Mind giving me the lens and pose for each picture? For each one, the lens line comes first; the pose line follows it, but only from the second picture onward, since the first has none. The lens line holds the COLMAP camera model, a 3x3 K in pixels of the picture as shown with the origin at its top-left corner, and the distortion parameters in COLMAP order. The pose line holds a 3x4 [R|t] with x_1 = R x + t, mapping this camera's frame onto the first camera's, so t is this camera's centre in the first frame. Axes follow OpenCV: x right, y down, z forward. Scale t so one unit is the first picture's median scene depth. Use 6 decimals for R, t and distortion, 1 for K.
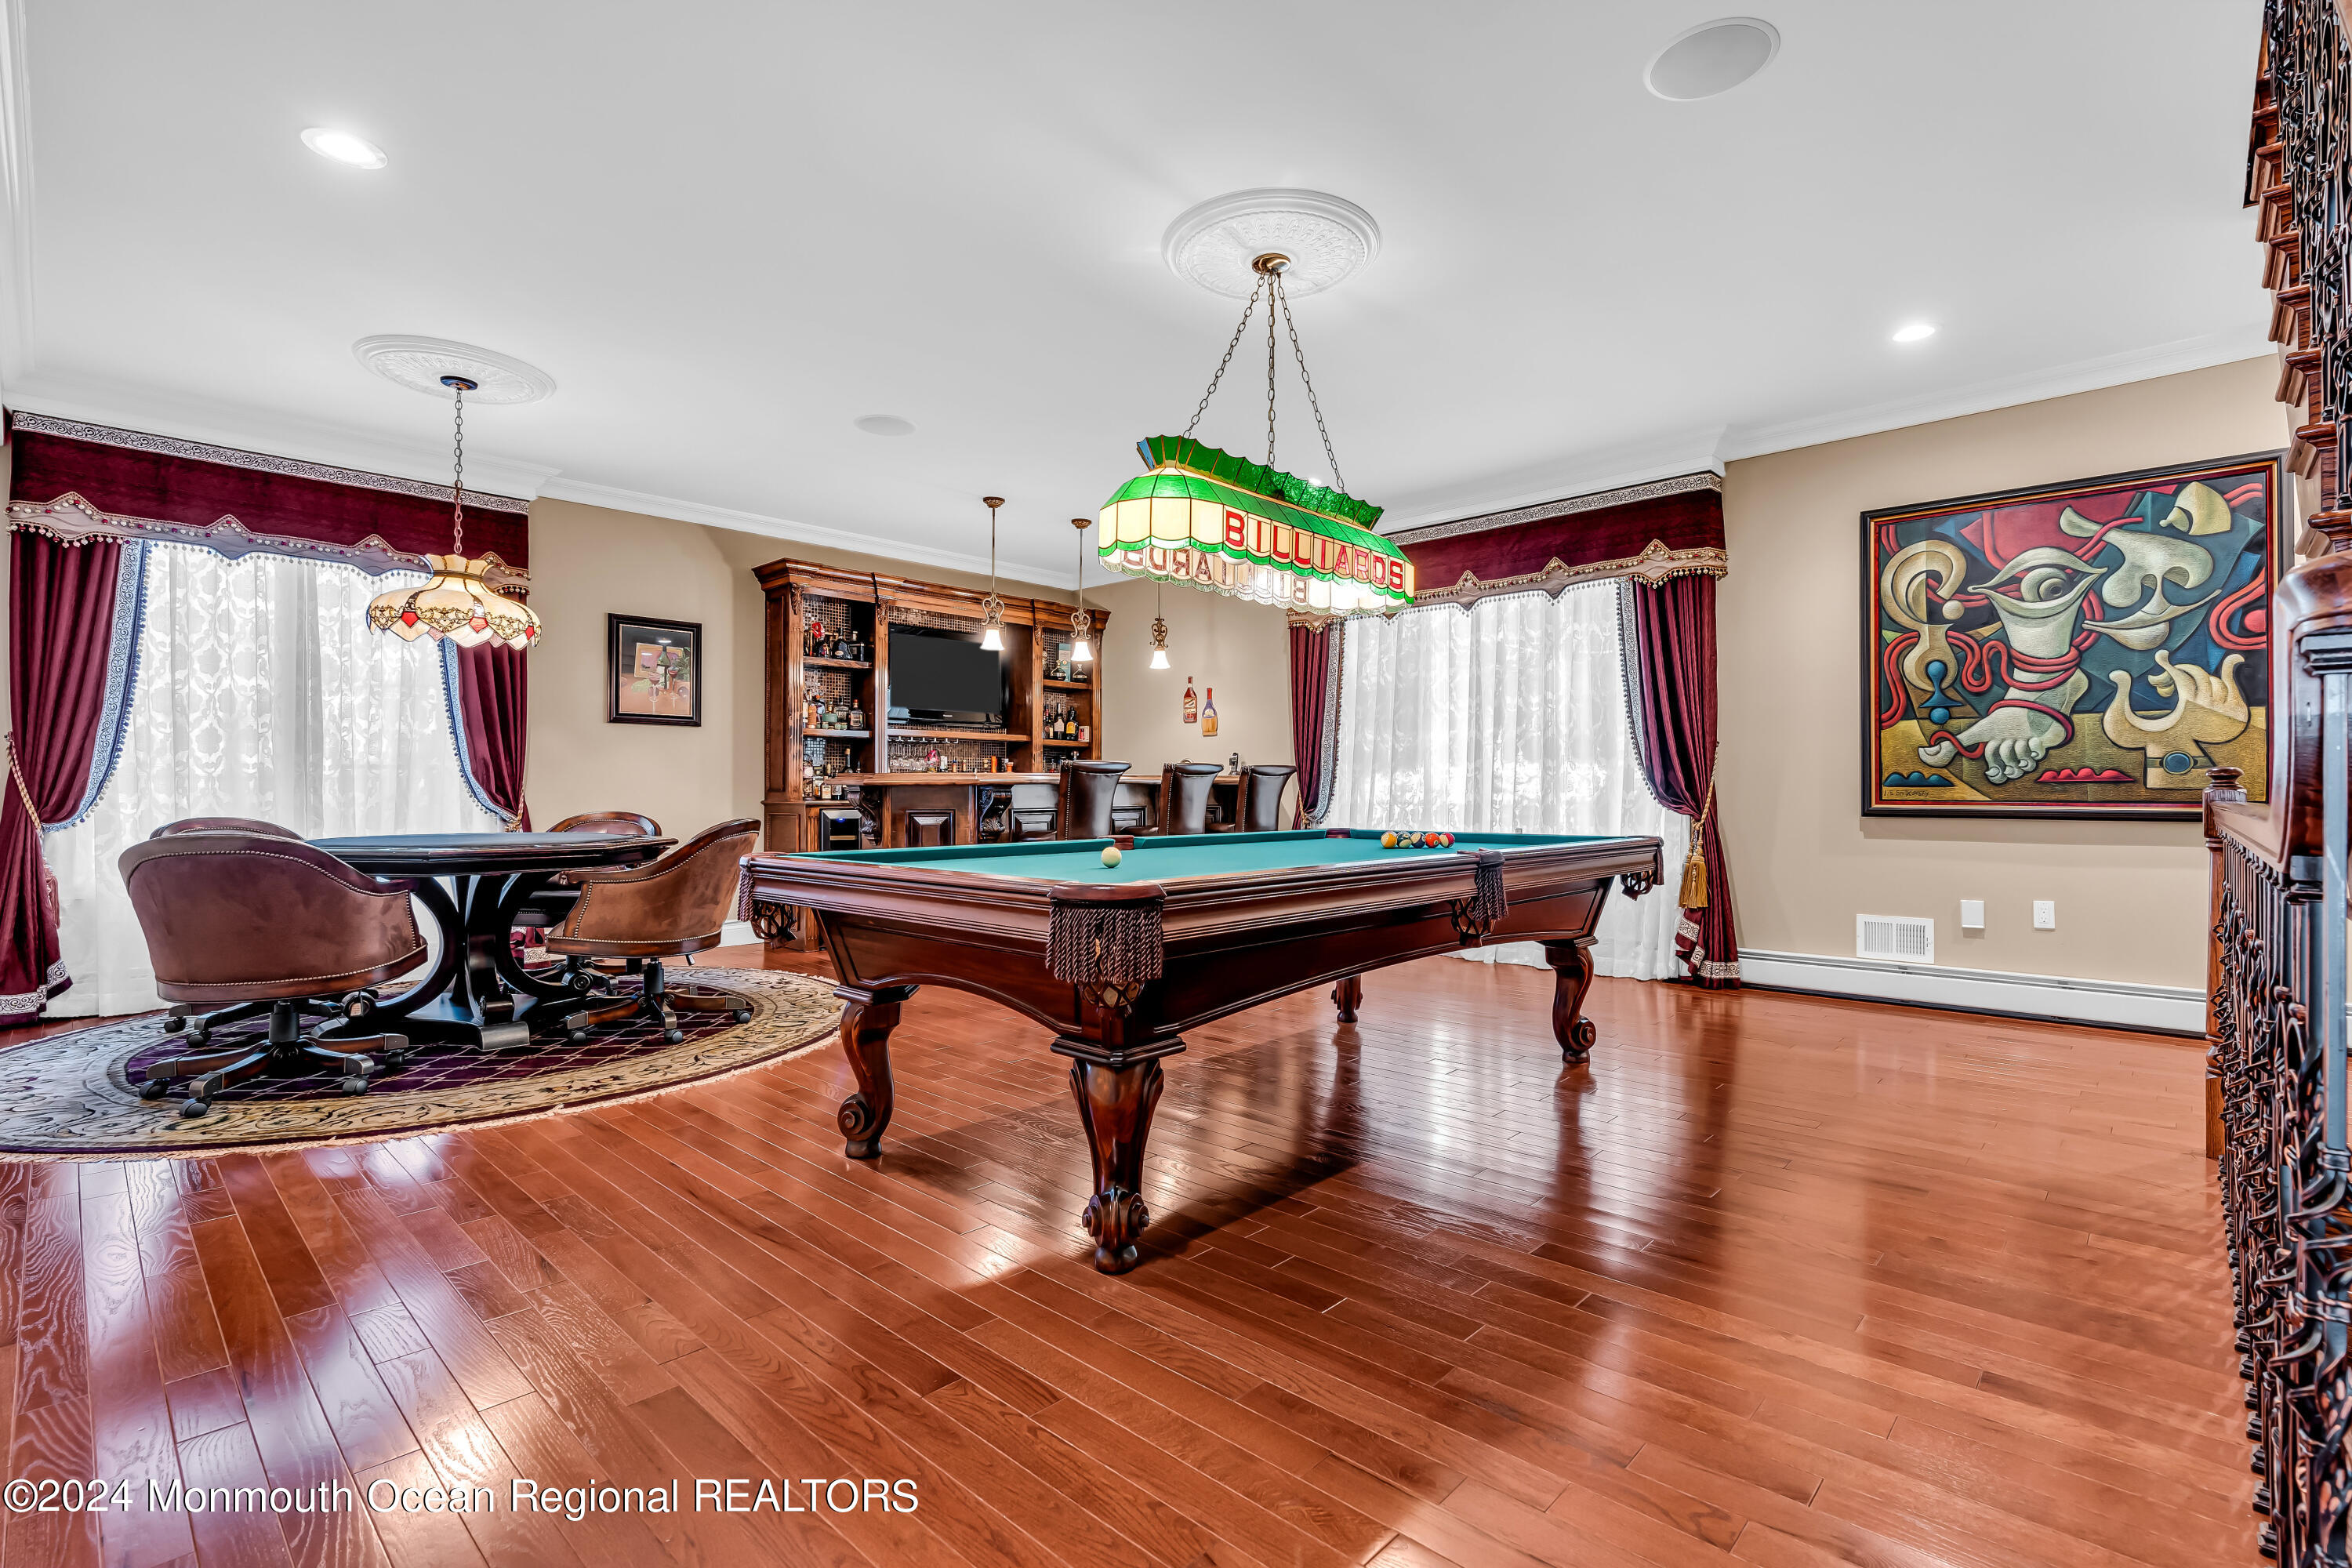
lens RADIAL K [[1060.9, 0, 1185.5], [0, 1060.9, 784.7], [0, 0, 1]] dist [-0.010774, 0.003876]
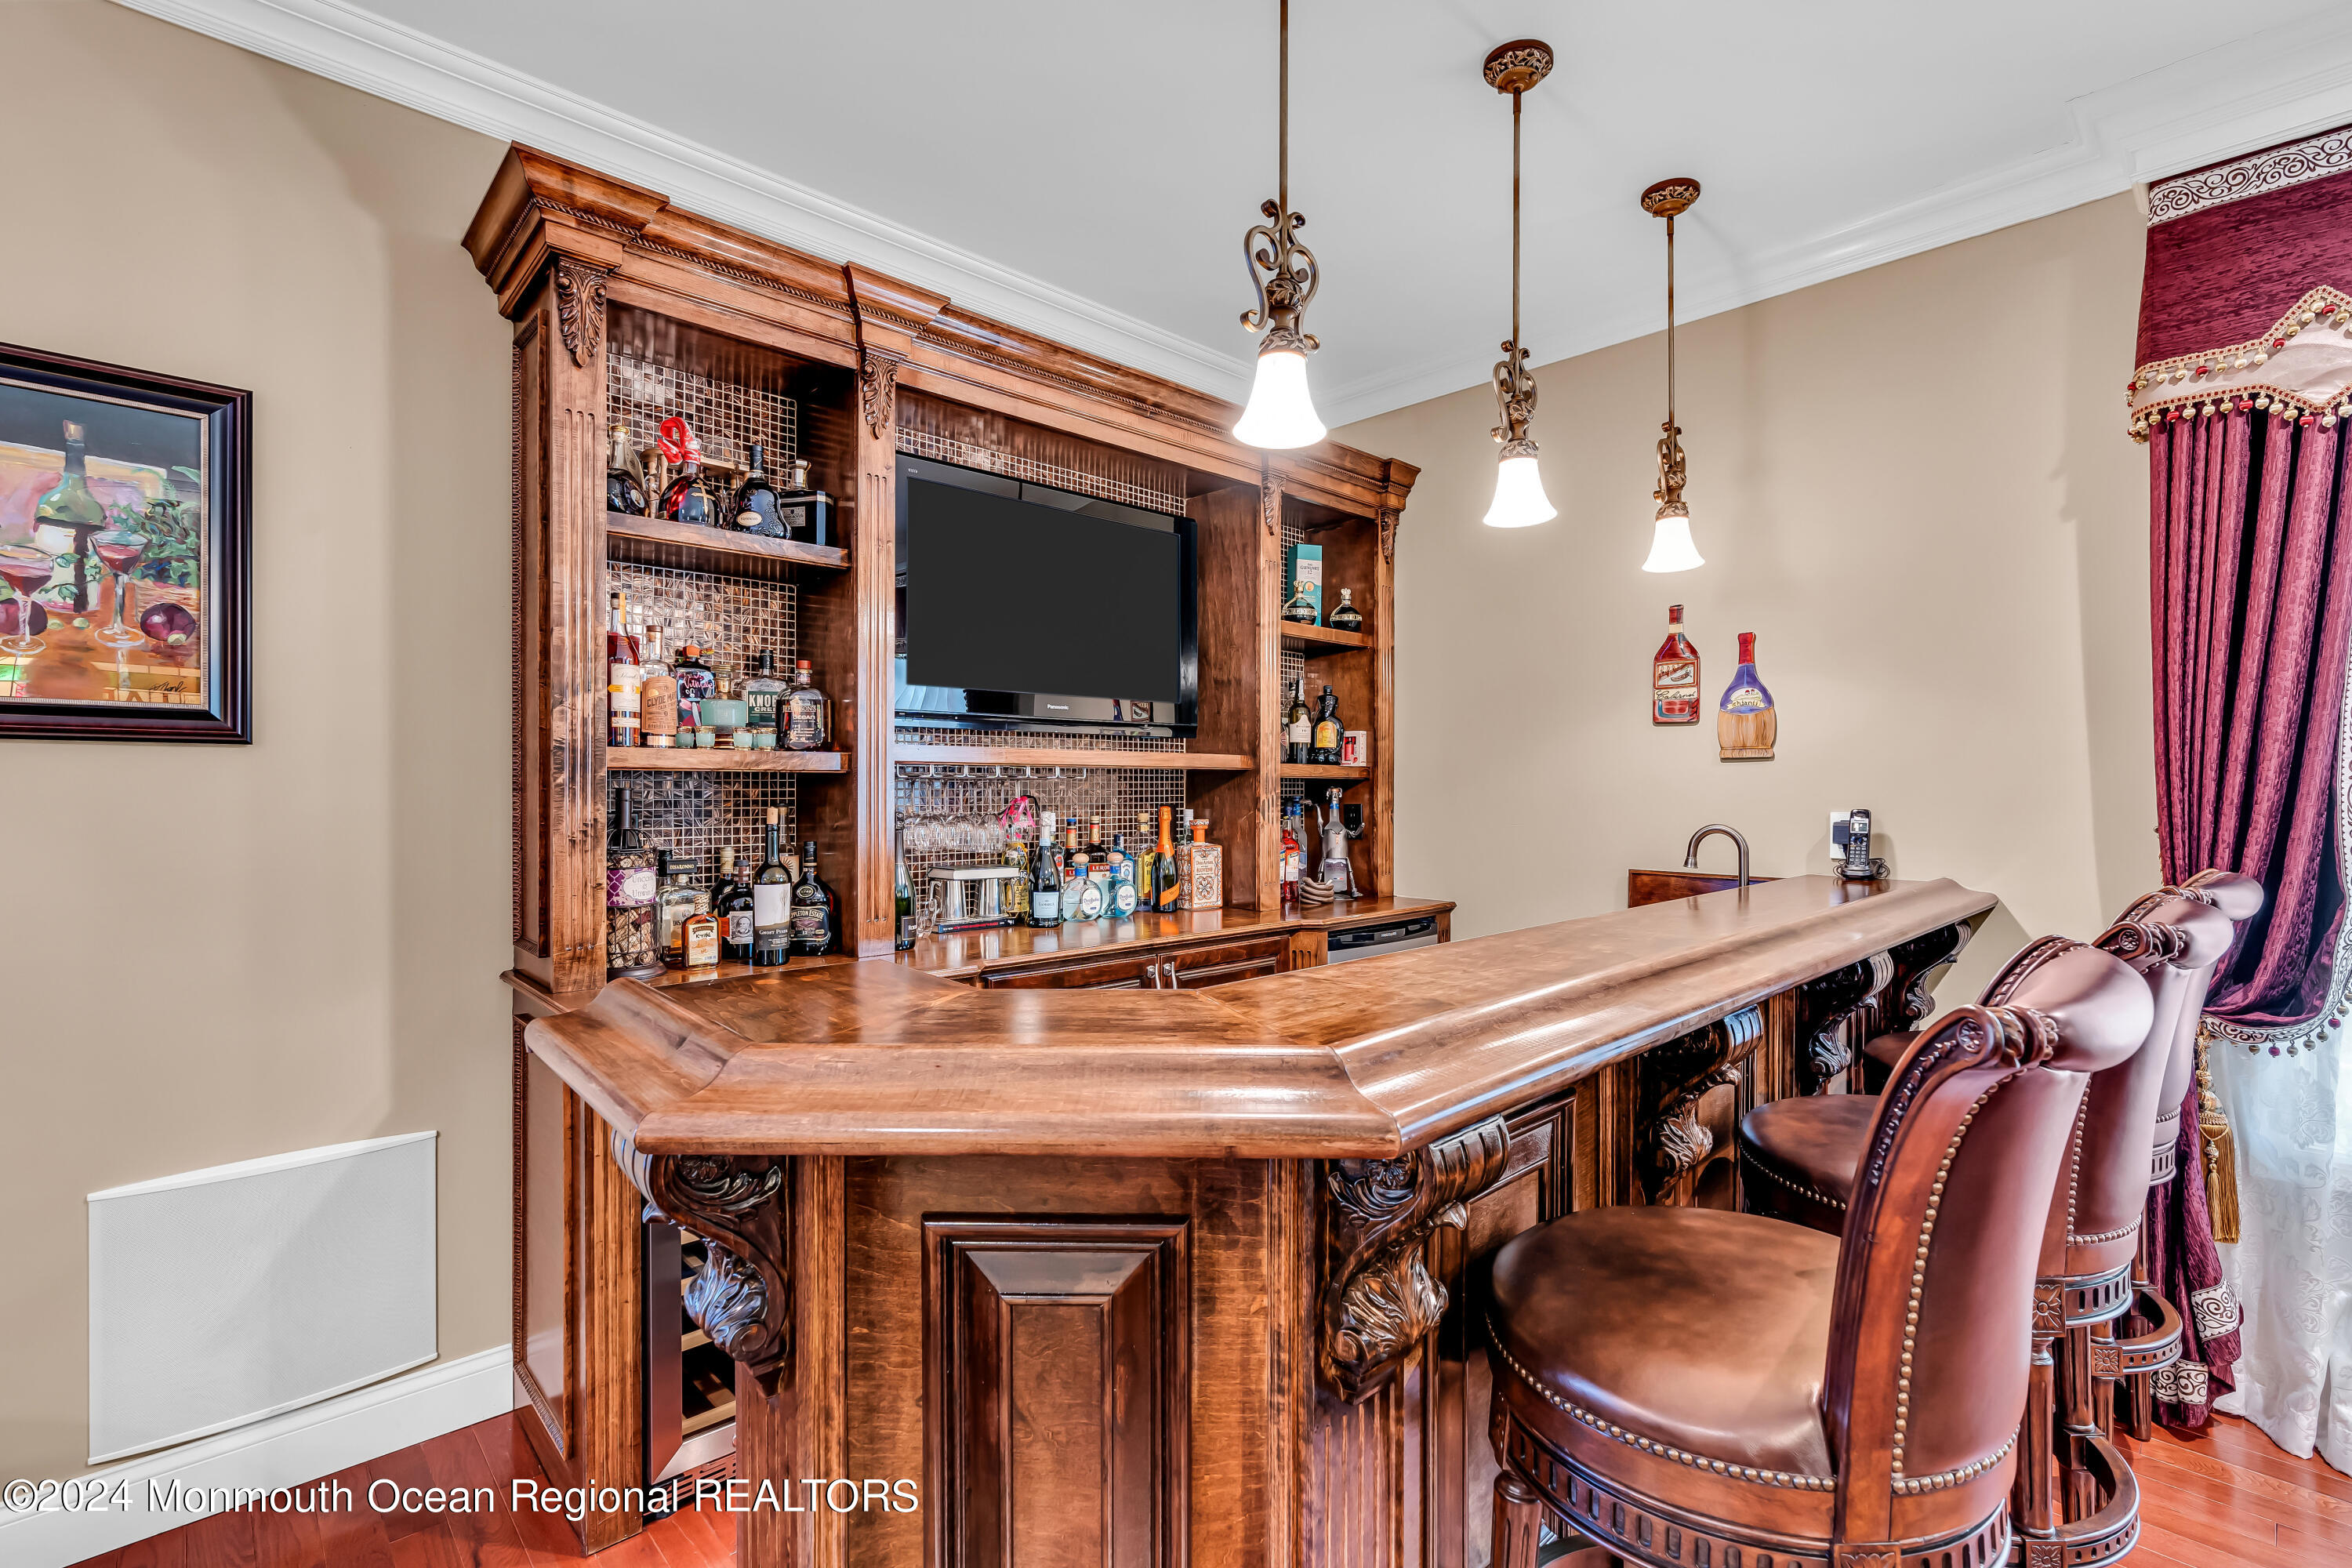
lens RADIAL K [[1060.9, 0, 1170.2], [0, 1060.9, 783.9], [0, 0, 1]] dist [-0.010774, 0.003876]
pose [[0.997086, 0.004984, -0.076126, -0.162238], [-0.004548, 0.999972, 0.005908, -0.041702], [0.076153, -0.005545, 0.997081, 0.649734]]
